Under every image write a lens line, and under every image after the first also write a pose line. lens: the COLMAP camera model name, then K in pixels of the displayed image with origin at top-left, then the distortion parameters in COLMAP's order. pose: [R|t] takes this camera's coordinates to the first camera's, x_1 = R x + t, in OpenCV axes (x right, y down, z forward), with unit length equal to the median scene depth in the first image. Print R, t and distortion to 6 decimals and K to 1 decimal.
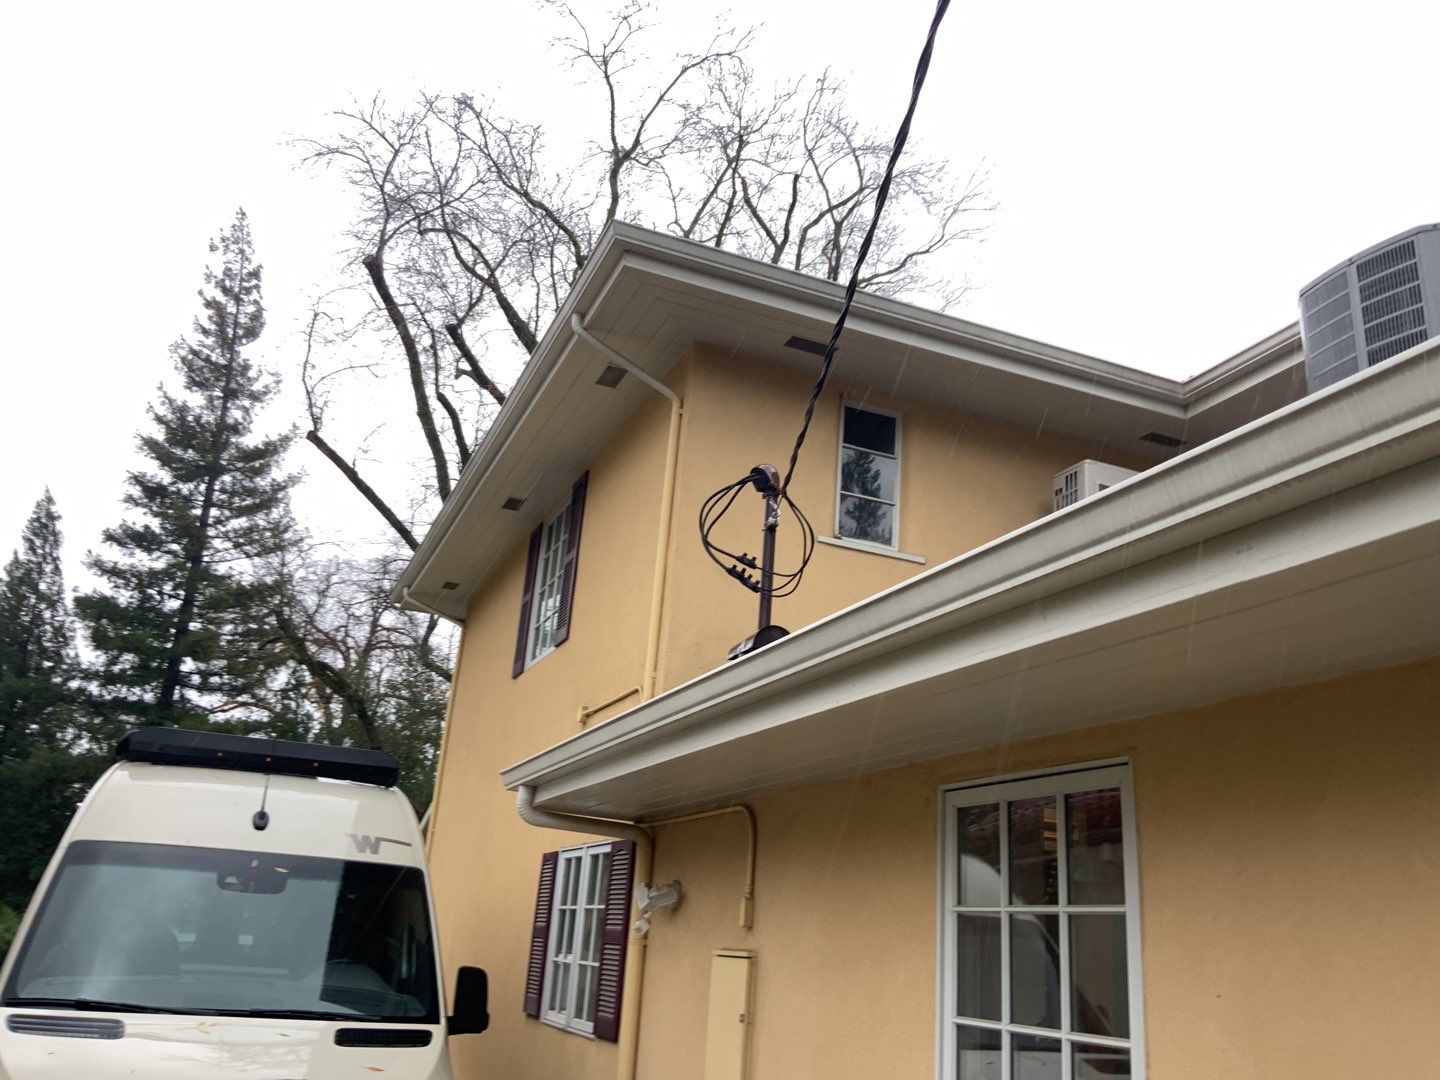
lens RADIAL K [[1202.6, 0, 720.0], [0, 1202.6, 540.0], [0, 0, 1]] dist [-0.005990, -0.017542]
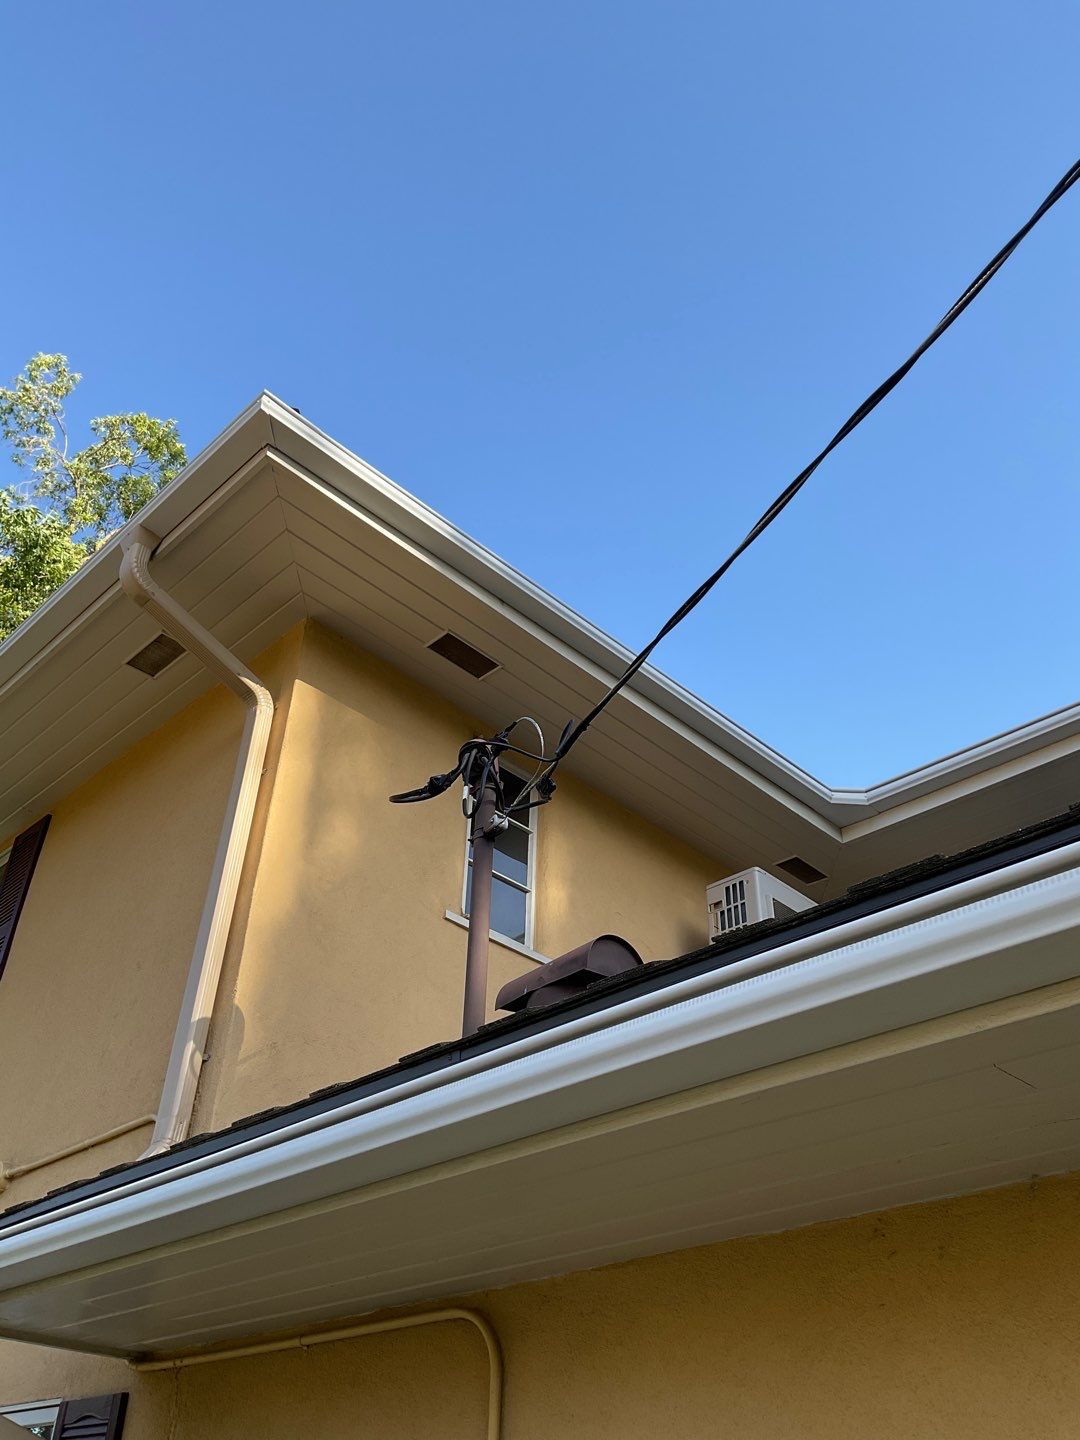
lens RADIAL K [[1202.6, 0, 576.0], [0, 1202.6, 720.4], [0, 0, 1]] dist [-0.005990, -0.017542]
pose [[0.908380, 0.188799, 0.373095, -0.124496], [-0.075456, 0.951628, -0.297841, 0.088289], [-0.411280, 0.242401, 0.878687, 0.312008]]
